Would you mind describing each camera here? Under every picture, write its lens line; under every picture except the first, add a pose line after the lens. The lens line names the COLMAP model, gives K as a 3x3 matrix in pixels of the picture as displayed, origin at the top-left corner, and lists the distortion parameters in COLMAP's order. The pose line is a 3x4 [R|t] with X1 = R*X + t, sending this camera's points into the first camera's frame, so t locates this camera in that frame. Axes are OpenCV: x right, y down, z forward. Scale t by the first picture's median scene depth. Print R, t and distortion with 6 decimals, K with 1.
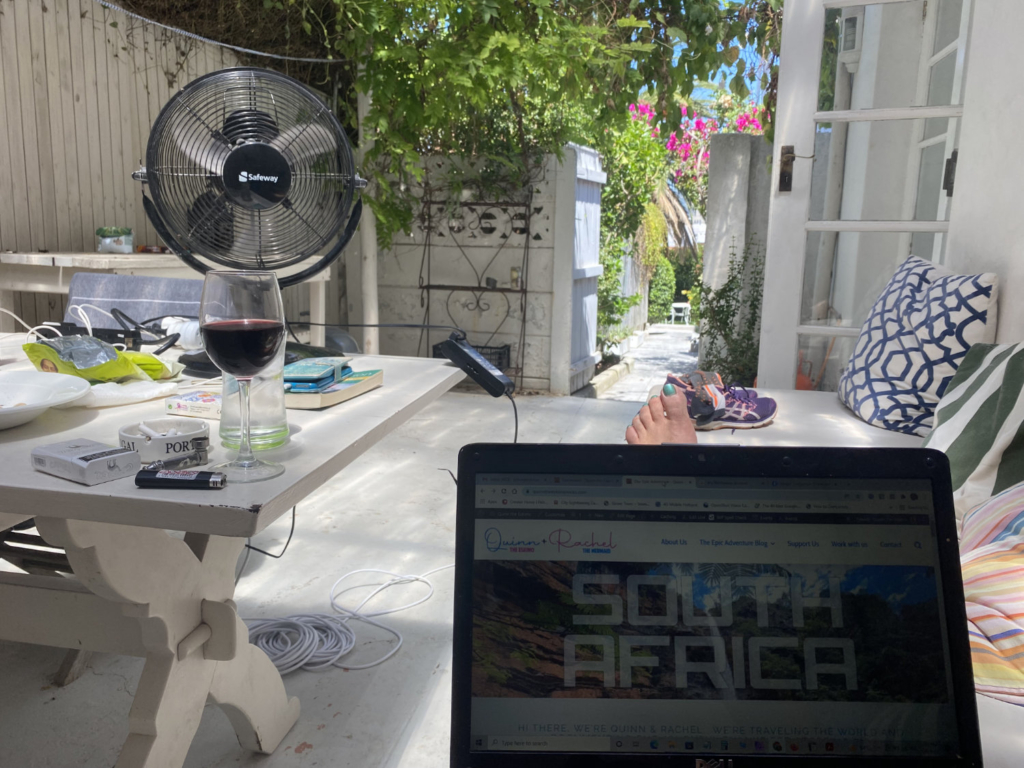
lens RADIAL K [[832.3, 0, 512.0], [0, 832.3, 384.0], [0, 0, 1]] dist [-0.000644, 0.000228]
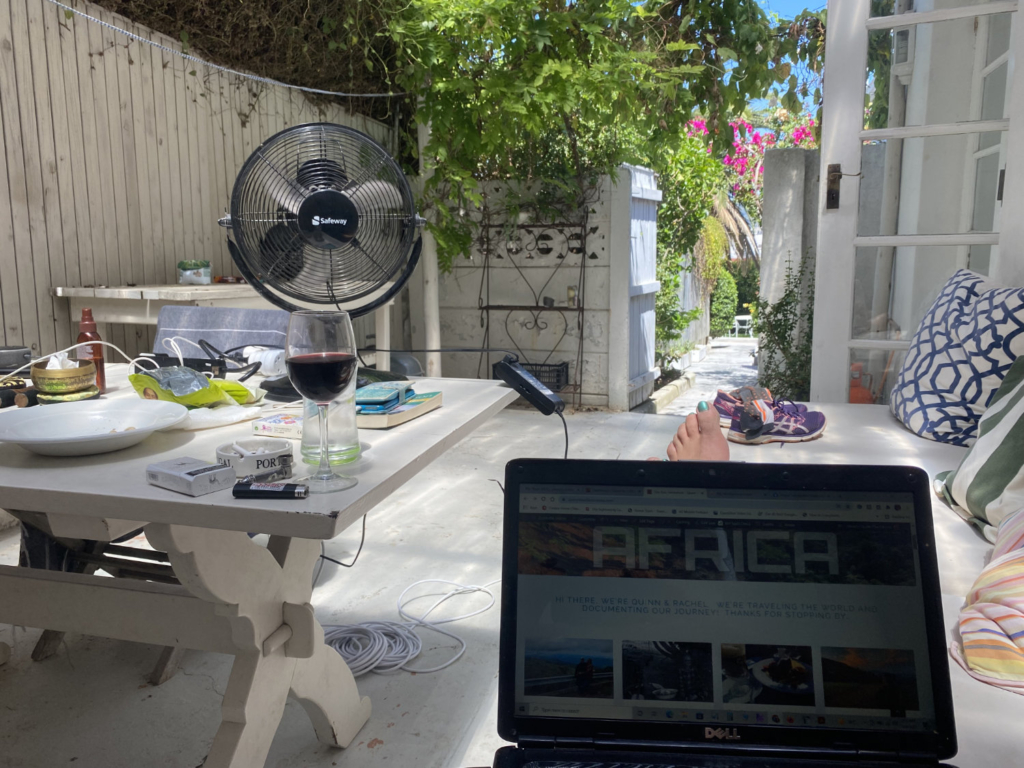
lens RADIAL K [[832.3, 0, 512.0], [0, 832.3, 384.0], [0, 0, 1]] dist [-0.000644, 0.000228]
pose [[0.997073, -0.016545, -0.074643, 0.007630], [0.015065, 0.999679, -0.020348, -0.001635], [0.074956, 0.019164, 0.997003, -0.036784]]
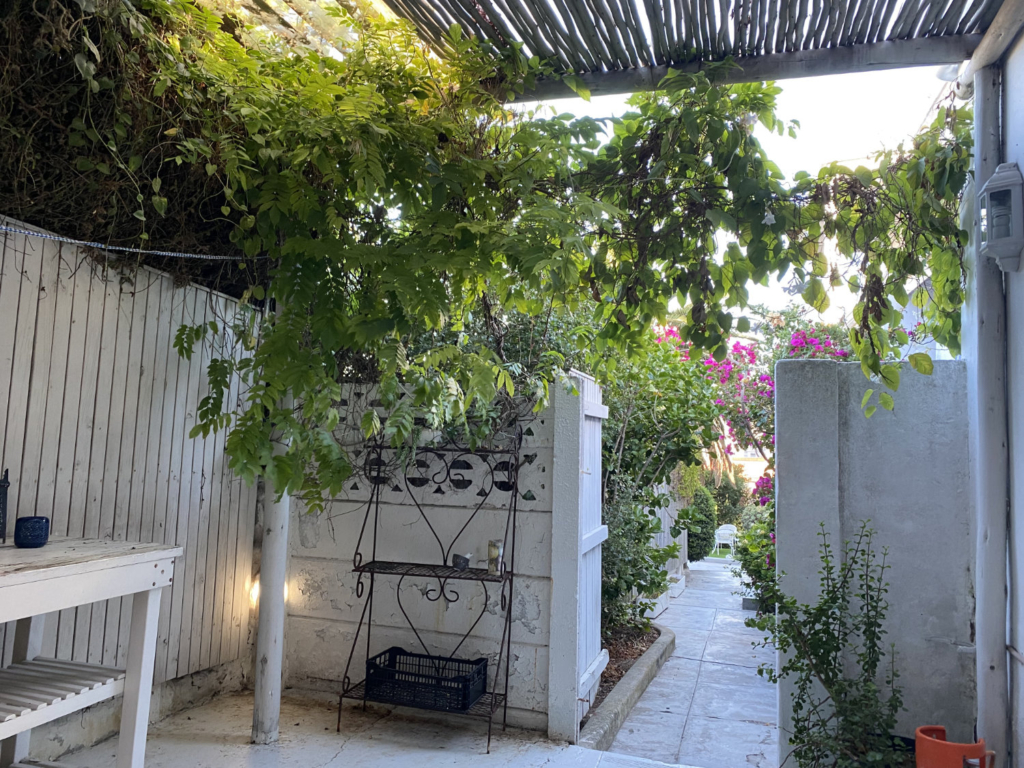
lens RADIAL K [[776.8, 0, 493.0], [0, 776.8, 364.1], [0, 0, 1]] dist [0.037815, 0.000139]
pose [[0.997481, 0.000372, -0.070926, 0.078570], [-0.019141, 0.964295, -0.264139, -0.183941], [0.068296, 0.264831, 0.961873, 0.566873]]
